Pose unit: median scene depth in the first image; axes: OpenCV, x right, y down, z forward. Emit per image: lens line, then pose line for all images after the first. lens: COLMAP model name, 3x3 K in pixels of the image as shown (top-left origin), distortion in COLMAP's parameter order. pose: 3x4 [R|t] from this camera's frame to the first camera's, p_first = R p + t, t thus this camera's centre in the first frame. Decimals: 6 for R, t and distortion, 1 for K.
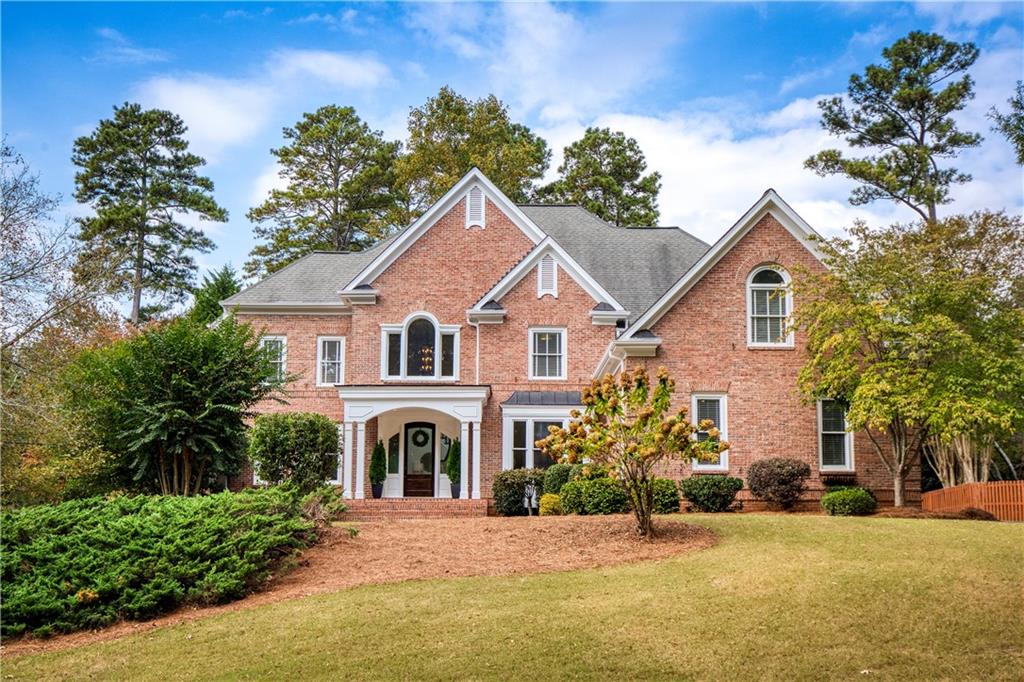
lens RADIAL K [[1090.9, 0, 512.0], [0, 1090.9, 341.0], [0, 0, 1]] dist [0.005809, 0.005891]
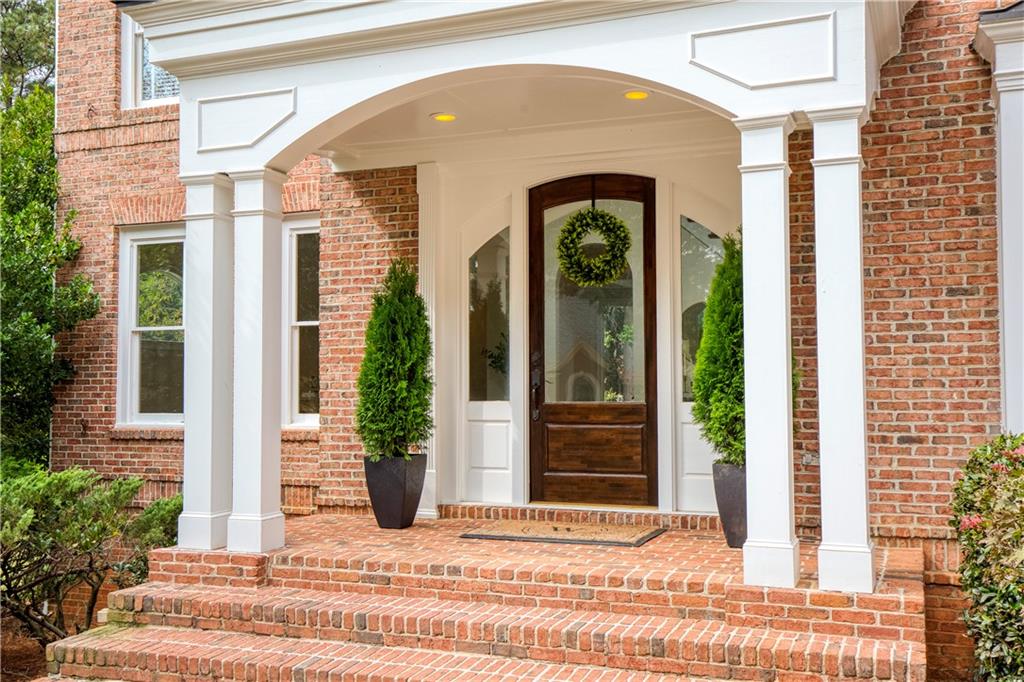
lens RADIAL K [[1090.9, 0, 512.0], [0, 1090.9, 341.0], [0, 0, 1]] dist [0.005809, 0.005891]
pose [[0.933595, -0.021516, -0.357683, -0.019201], [0.071692, 0.989229, 0.127620, 0.079650], [0.351085, -0.144789, 0.925081, 0.791708]]
